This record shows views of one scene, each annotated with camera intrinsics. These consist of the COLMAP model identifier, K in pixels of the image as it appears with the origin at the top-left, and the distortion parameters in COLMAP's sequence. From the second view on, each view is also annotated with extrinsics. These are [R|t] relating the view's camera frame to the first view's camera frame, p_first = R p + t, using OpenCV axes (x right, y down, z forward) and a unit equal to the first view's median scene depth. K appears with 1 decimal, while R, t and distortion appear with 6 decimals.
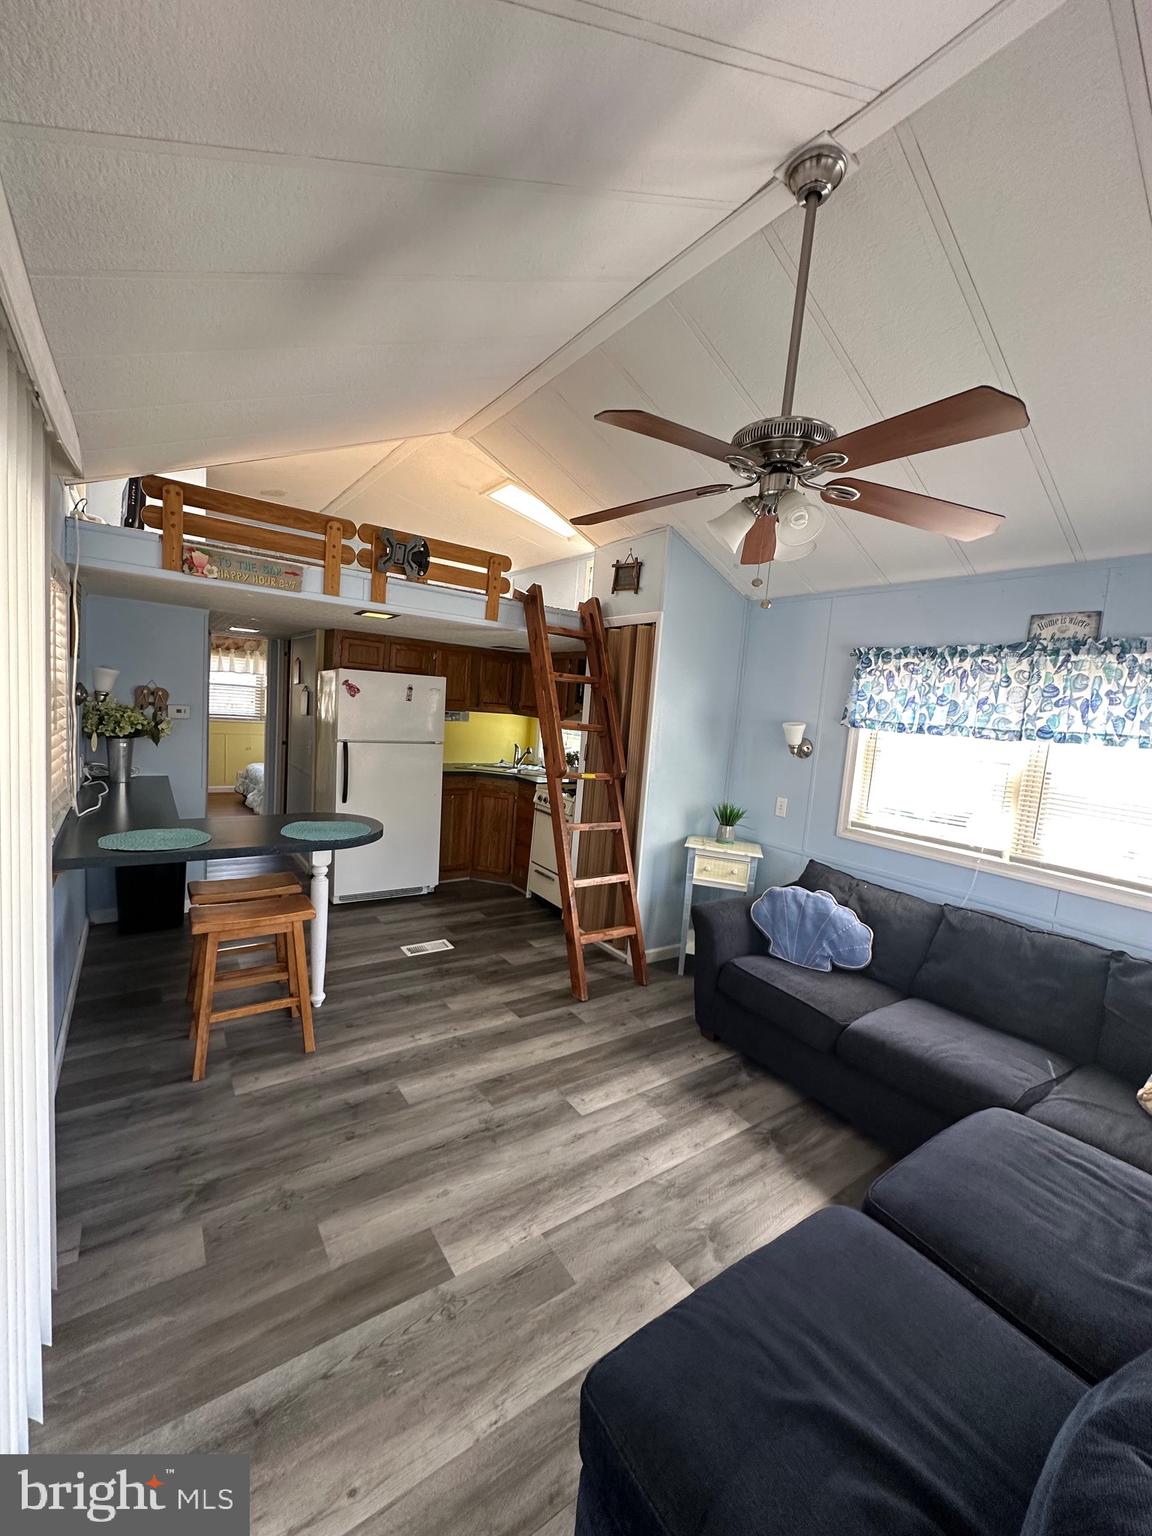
lens RADIAL K [[620.1, 0, 580.4], [0, 620.1, 770.5], [0, 0, 1]] dist [0.015683, 0.000742]
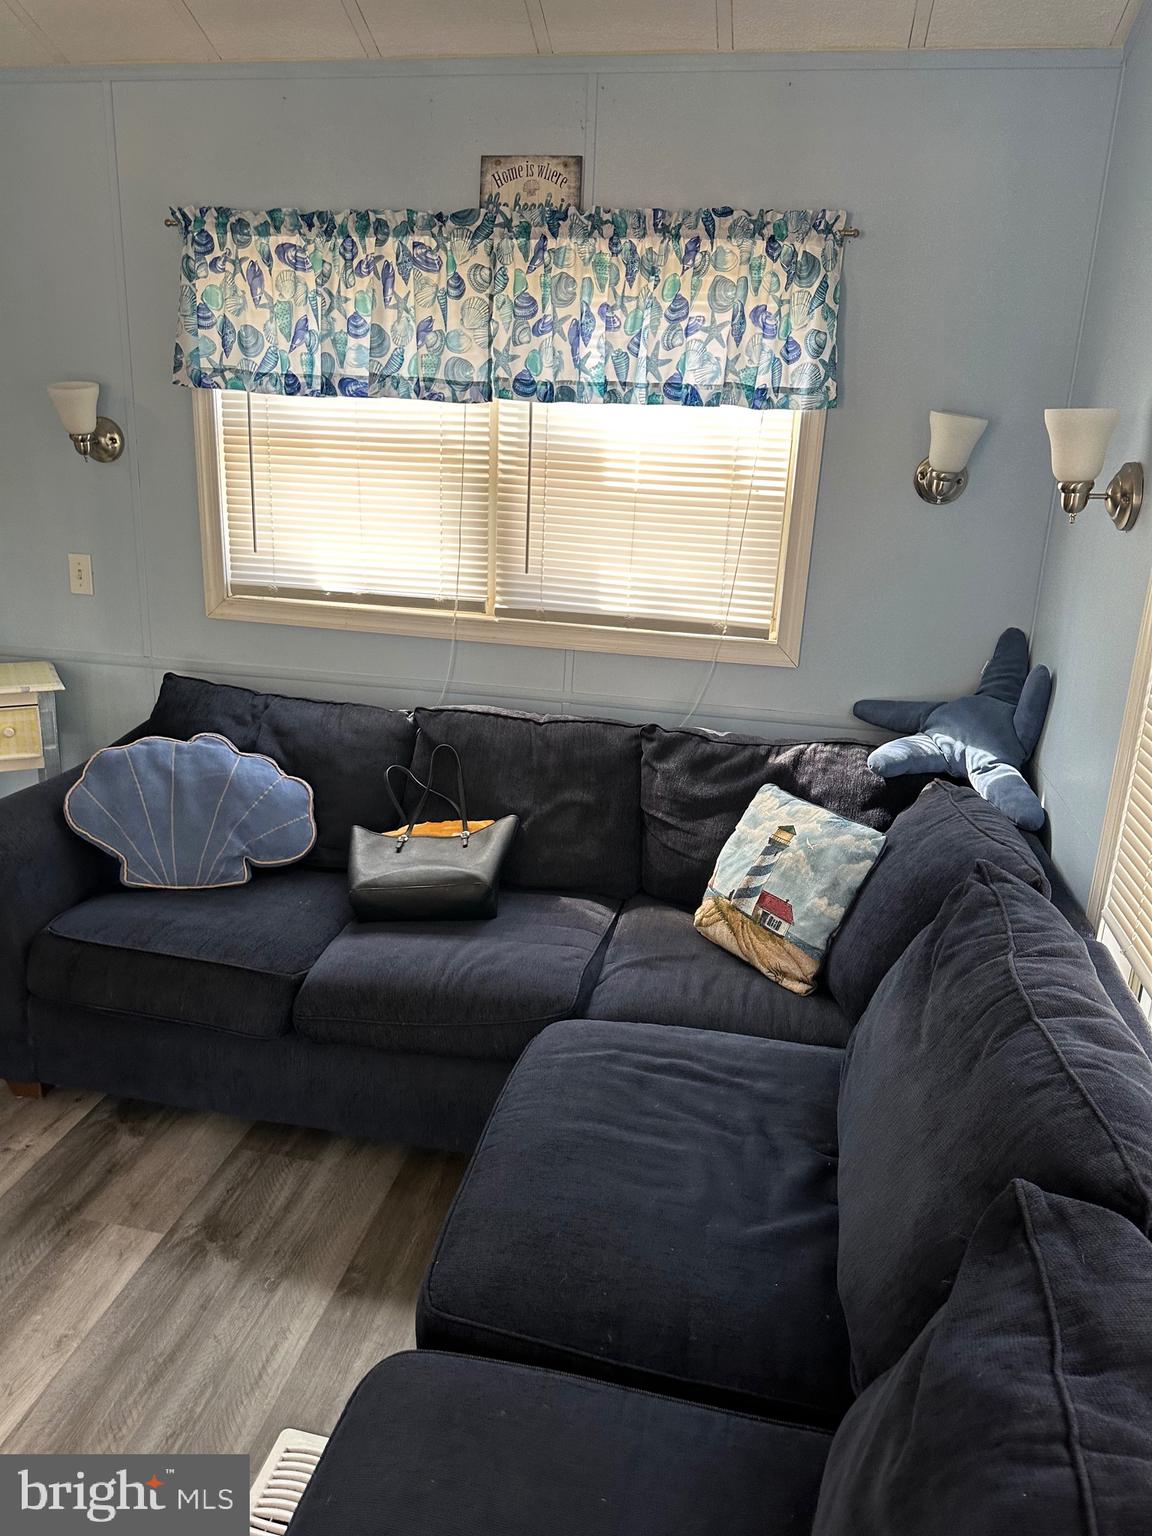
lens RADIAL K [[1073.9, 0, 582.6], [0, 1073.9, 767.1], [0, 0, 1]] dist [0.009077, -0.028962]
pose [[0.722741, -0.251161, 0.643866, 0.049978], [0.084748, 0.956805, 0.278103, 0.006448], [-0.685903, -0.146430, 0.712808, 0.185922]]
